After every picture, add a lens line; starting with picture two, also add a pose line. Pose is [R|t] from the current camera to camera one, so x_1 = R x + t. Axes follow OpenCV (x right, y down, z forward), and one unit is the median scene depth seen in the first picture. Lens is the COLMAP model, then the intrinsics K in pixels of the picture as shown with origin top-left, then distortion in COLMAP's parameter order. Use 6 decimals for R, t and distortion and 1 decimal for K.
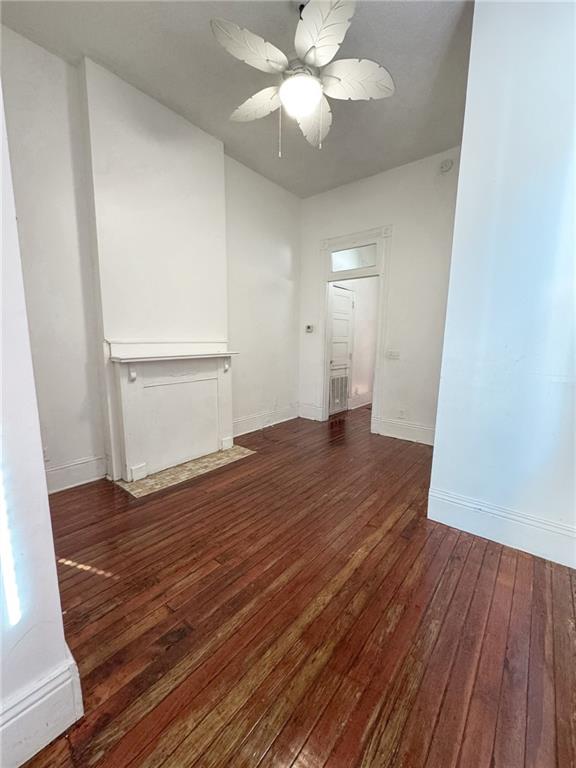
lens RADIAL K [[305.9, 0, 288.0], [0, 305.9, 384.4], [0, 0, 1]] dist [-0.002883, 0.000011]
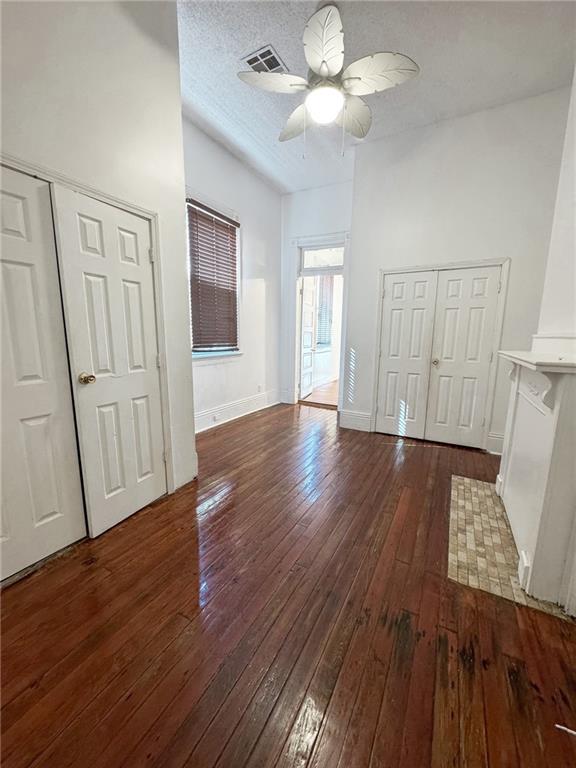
lens RADIAL K [[305.9, 0, 288.2], [0, 305.9, 385.8], [0, 0, 1]] dist [-0.002883, 0.000011]
pose [[-0.981826, 0.009828, -0.189528, 0.249078], [-0.049240, 0.951268, 0.304409, -0.204319], [0.183284, 0.308209, -0.933496, 1.527366]]
